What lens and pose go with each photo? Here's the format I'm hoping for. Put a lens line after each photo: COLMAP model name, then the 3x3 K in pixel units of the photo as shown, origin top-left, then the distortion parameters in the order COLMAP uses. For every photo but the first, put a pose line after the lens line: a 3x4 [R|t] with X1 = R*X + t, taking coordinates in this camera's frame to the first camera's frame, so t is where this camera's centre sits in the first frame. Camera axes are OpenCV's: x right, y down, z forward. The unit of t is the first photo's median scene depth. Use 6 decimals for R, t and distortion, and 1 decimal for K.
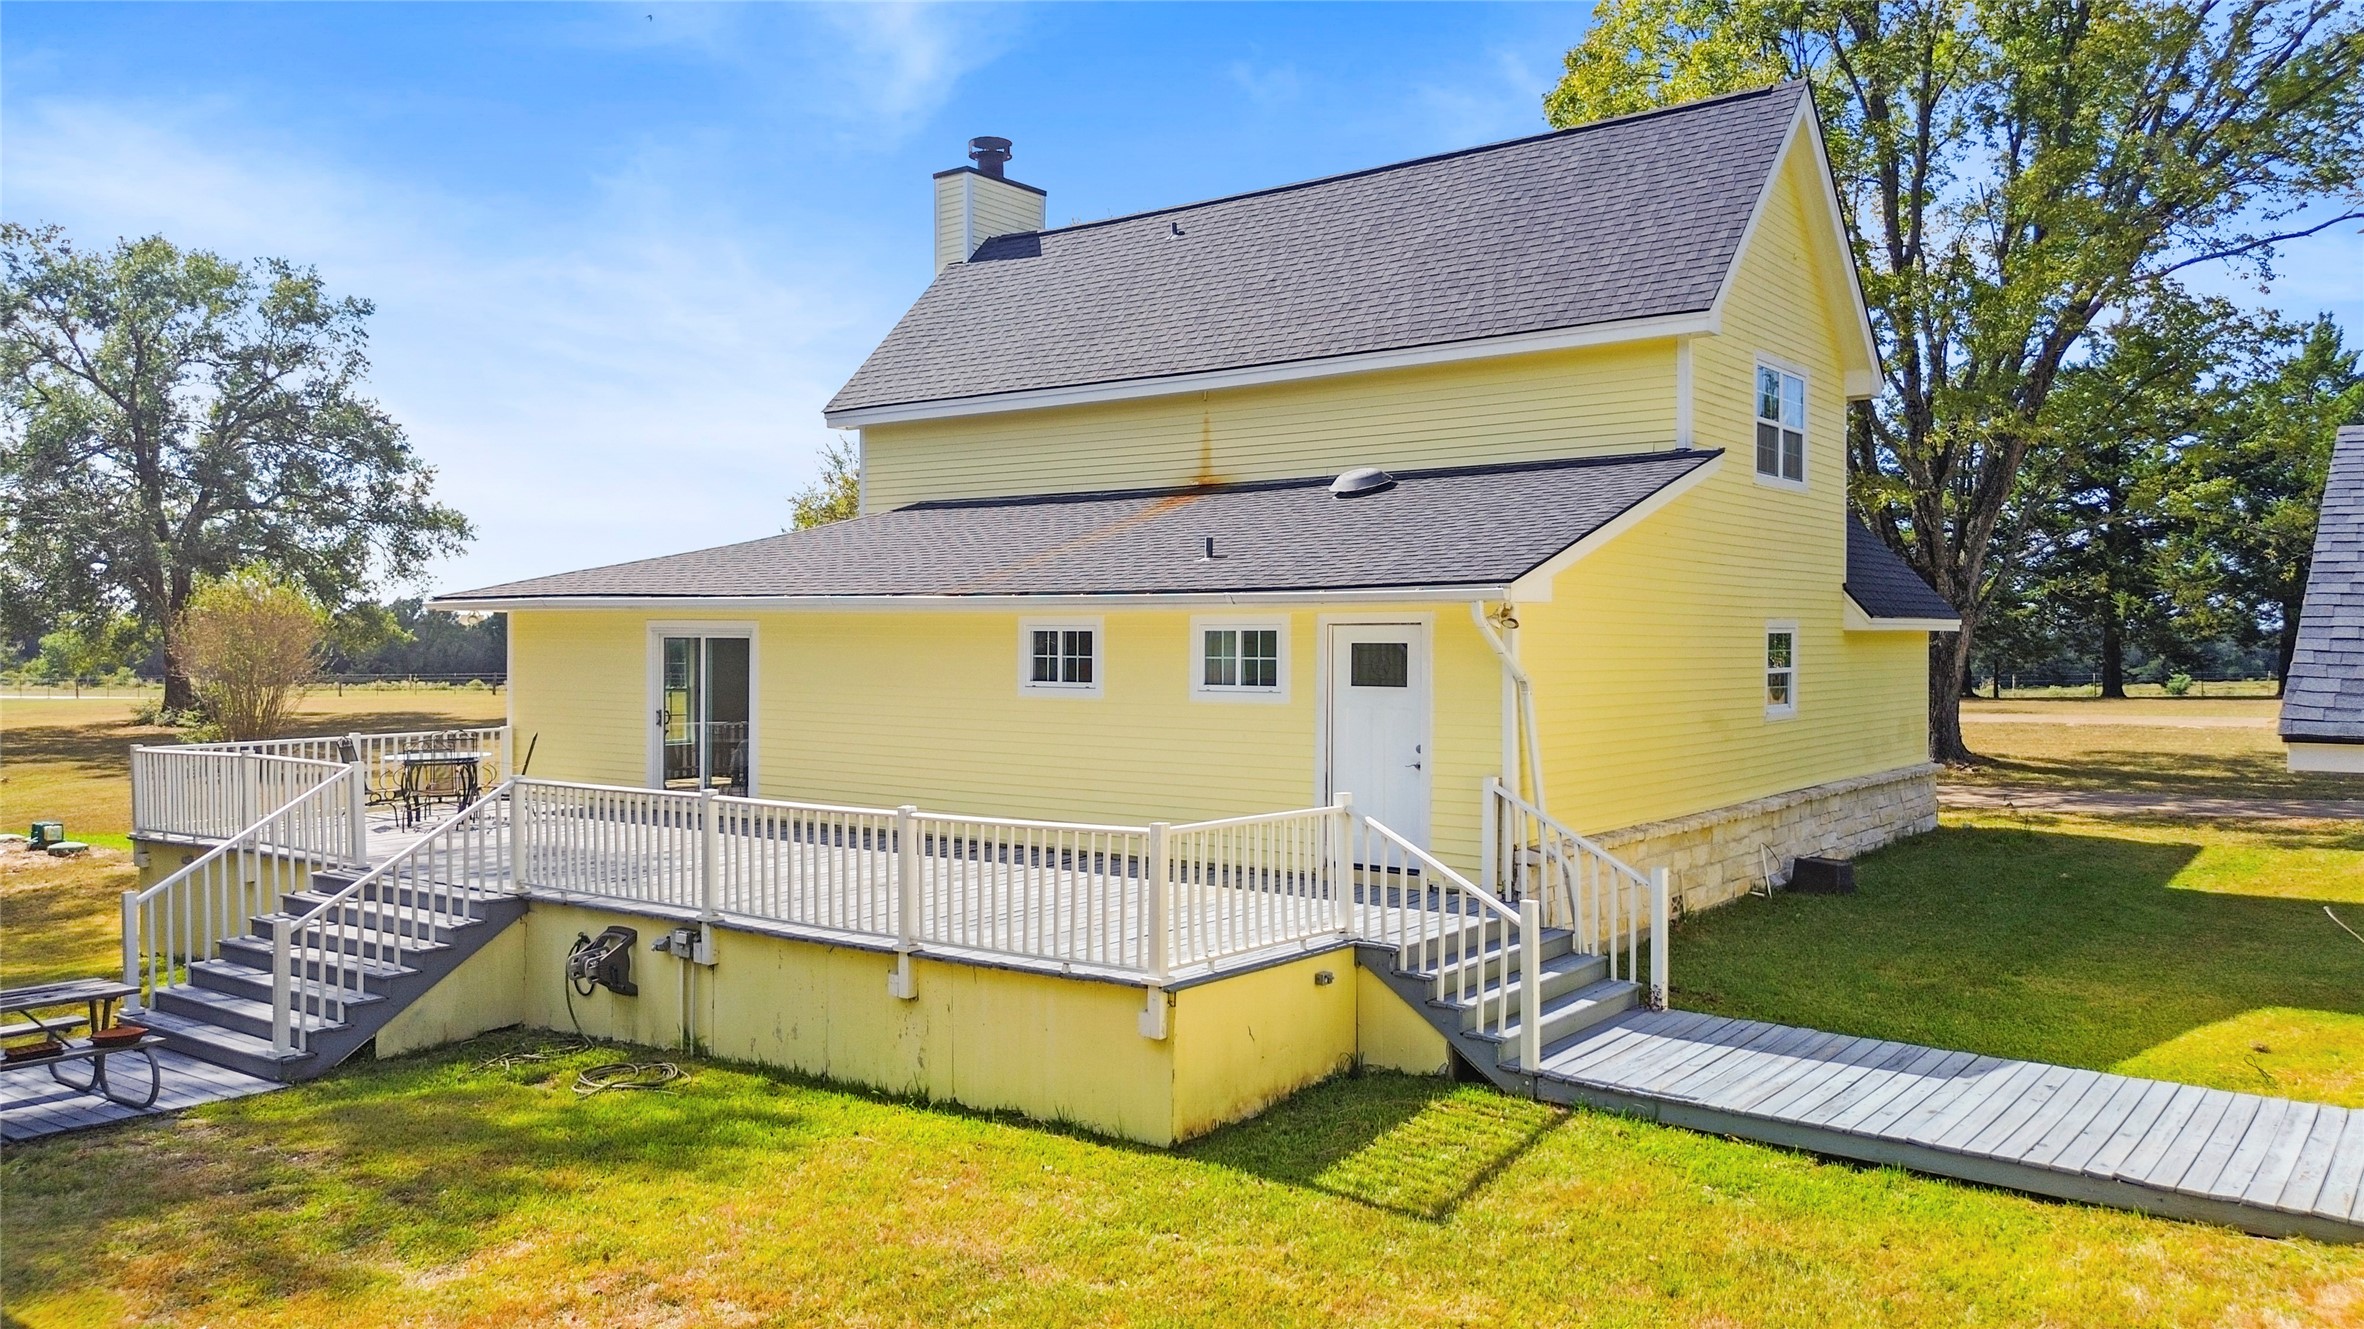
lens RADIAL K [[1721.9, 0, 1182.0], [0, 1721.9, 664.5], [0, 0, 1]] dist [-0.005143, -0.004847]
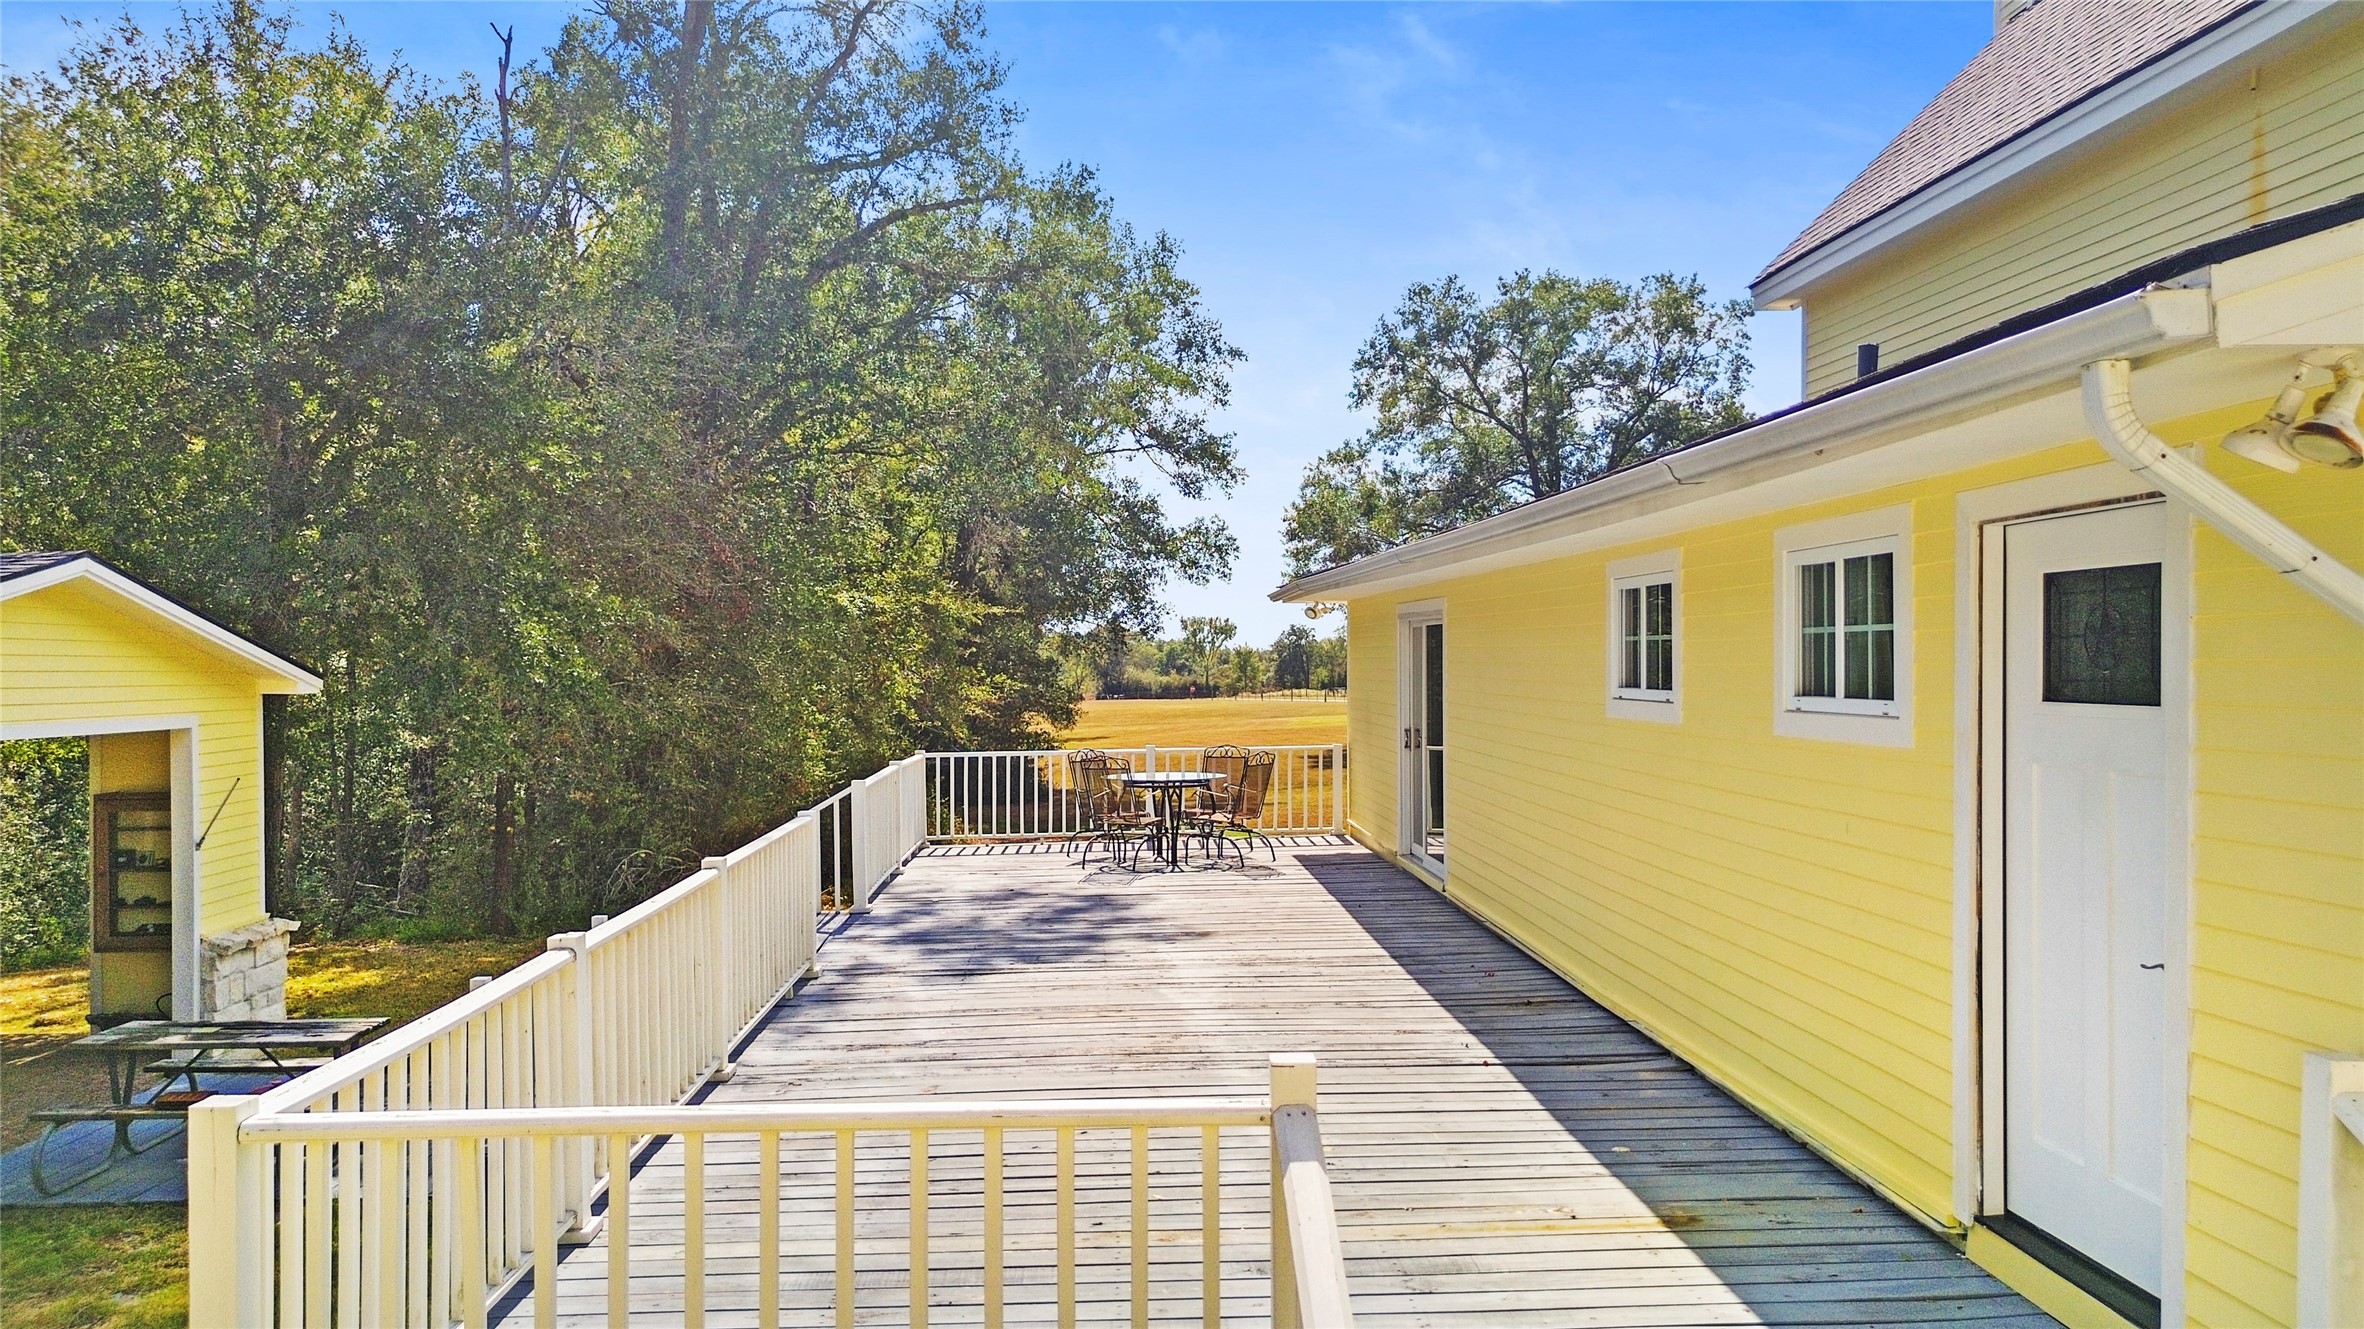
lens RADIAL K [[1721.9, 0, 1182.0], [0, 1721.9, 664.5], [0, 0, 1]] dist [-0.005143, -0.004847]
pose [[0.656678, -0.009270, -0.754114, 0.047138], [0.002265, 0.999944, -0.010319, 0.001709], [0.754168, 0.005068, 0.656662, 0.131048]]
